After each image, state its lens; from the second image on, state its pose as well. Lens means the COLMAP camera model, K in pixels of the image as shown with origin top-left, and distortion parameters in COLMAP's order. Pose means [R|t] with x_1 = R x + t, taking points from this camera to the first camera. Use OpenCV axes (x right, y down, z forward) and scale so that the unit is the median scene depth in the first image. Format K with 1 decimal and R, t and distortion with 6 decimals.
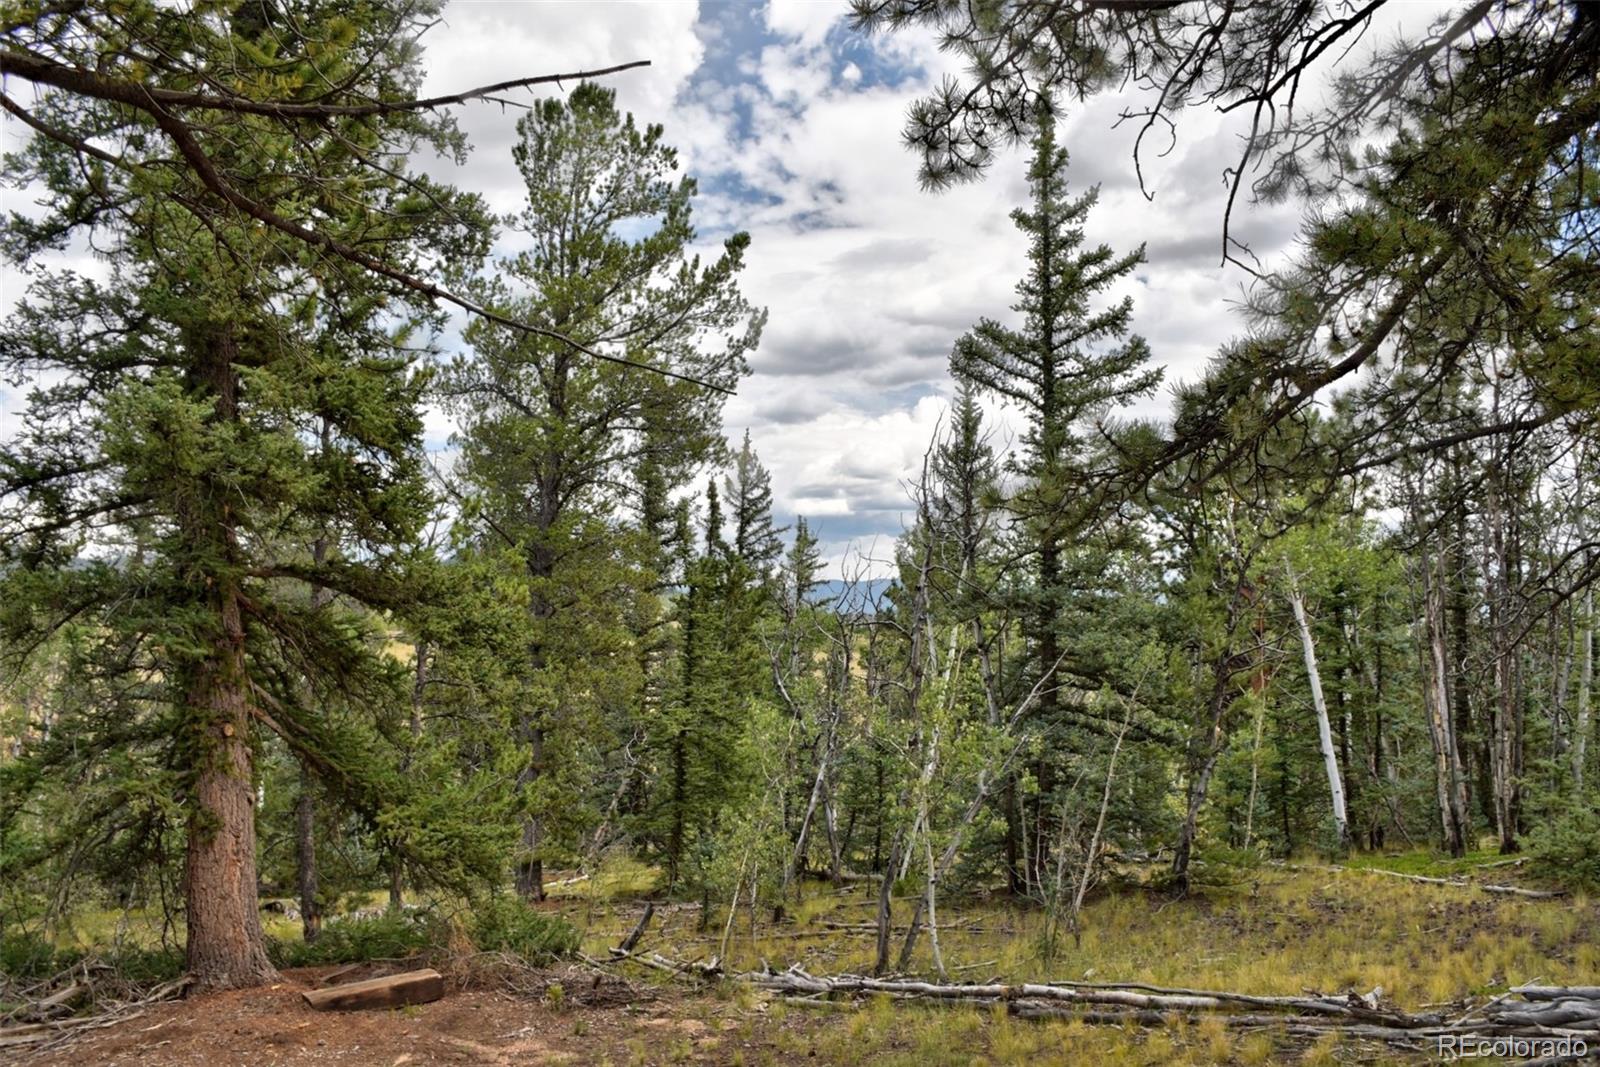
lens RADIAL K [[1266.6, 0, 801.3], [0, 1266.6, 548.1], [0, 0, 1]] dist [-0.149333, 0.110796]
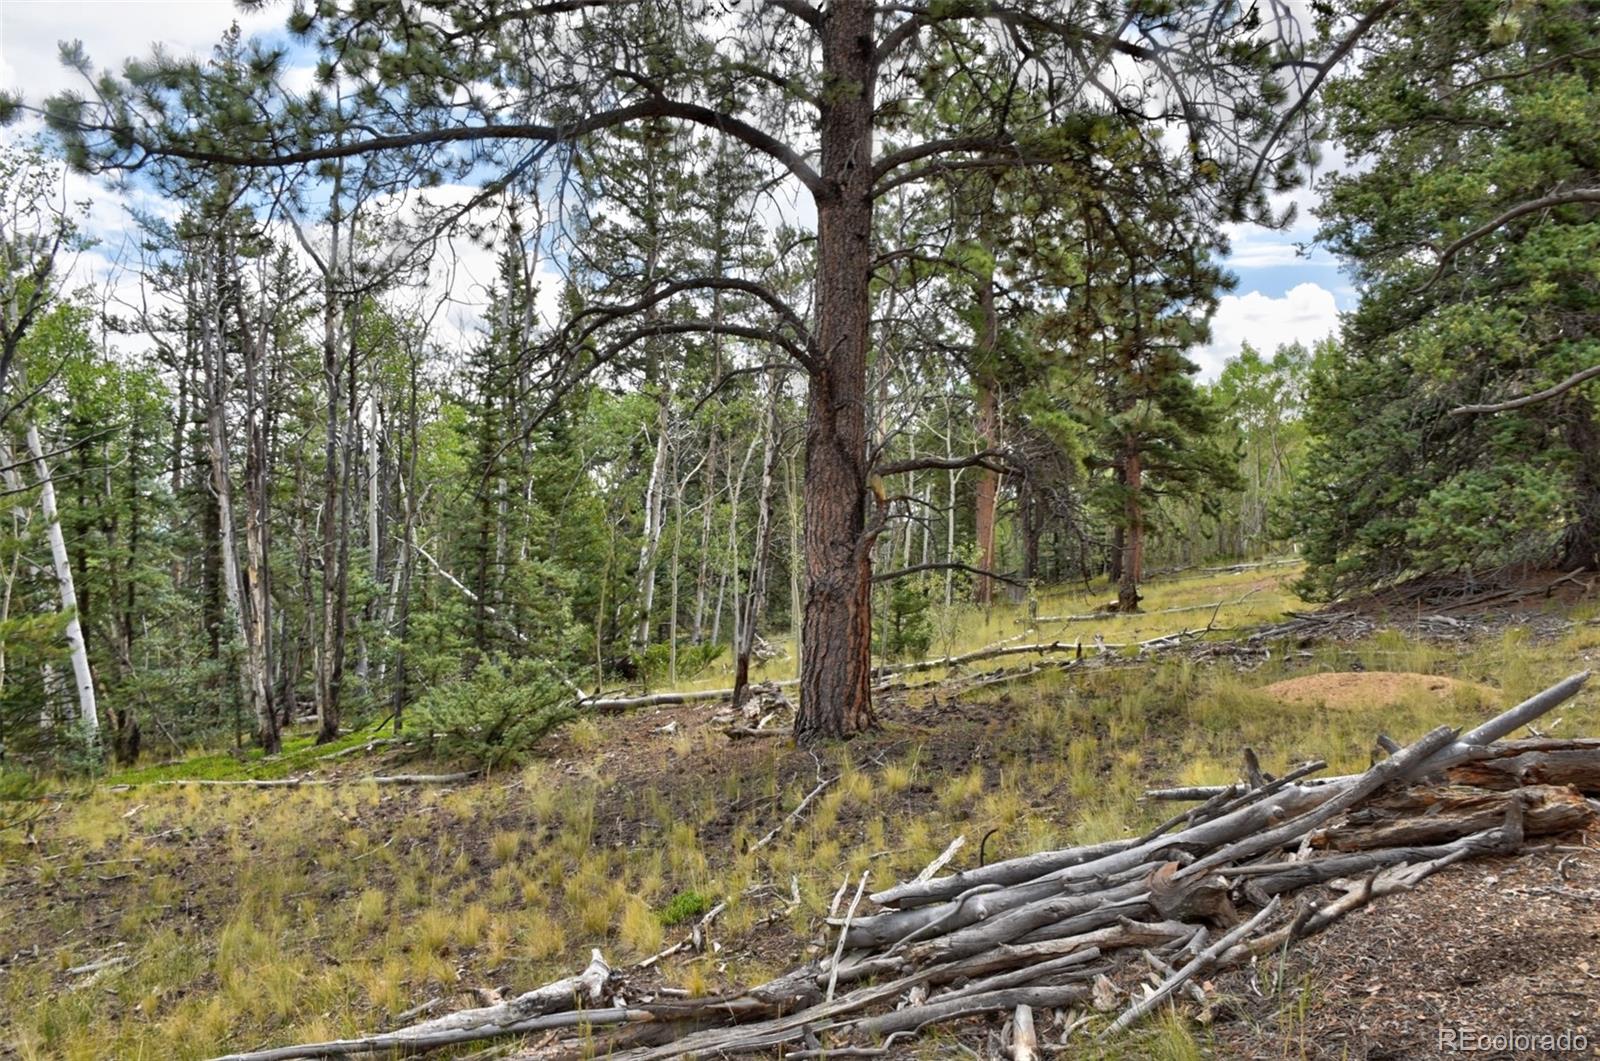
lens RADIAL K [[1266.9, 0, 803.6], [0, 1266.9, 536.6], [0, 0, 1]] dist [-0.151258, 0.109788]
pose [[0.496181, 0.013627, 0.868112, 0.016483], [-0.063232, 0.997789, 0.020478, 0.075270], [-0.865914, -0.065054, 0.495945, 0.311040]]
